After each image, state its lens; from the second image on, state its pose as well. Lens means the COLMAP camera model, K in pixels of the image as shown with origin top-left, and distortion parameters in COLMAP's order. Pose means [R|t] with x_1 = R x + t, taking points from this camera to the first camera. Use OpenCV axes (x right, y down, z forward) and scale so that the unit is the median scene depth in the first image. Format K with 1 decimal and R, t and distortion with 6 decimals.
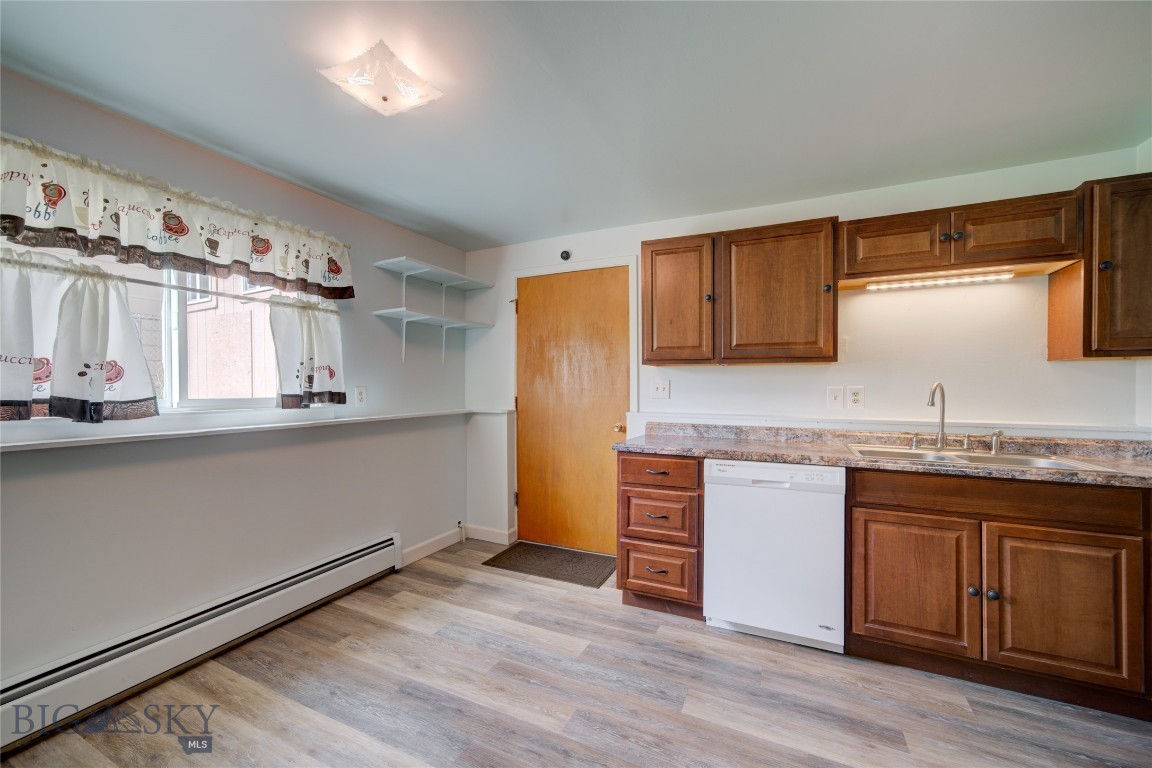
lens RADIAL K [[477.4, 0, 571.3], [0, 477.4, 382.1], [0, 0, 1]] dist [-0.001826, 0.000261]
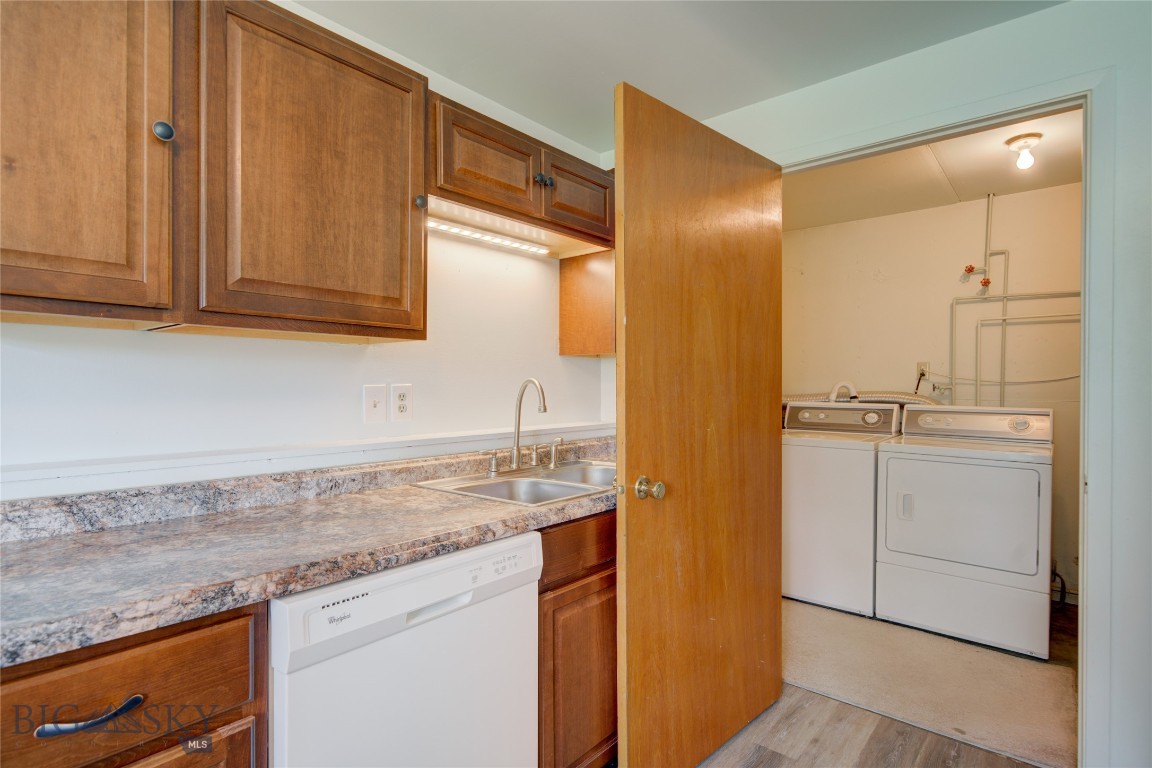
lens RADIAL K [[582.9, 0, 572.7], [0, 582.9, 387.0], [0, 0, 1]] dist [-0.005066, 0.000924]
pose [[0.252592, -0.006541, 0.967551, -0.056904], [-0.007504, 0.999934, 0.008719, 0.005106], [-0.967544, -0.009463, 0.252526, 0.647011]]
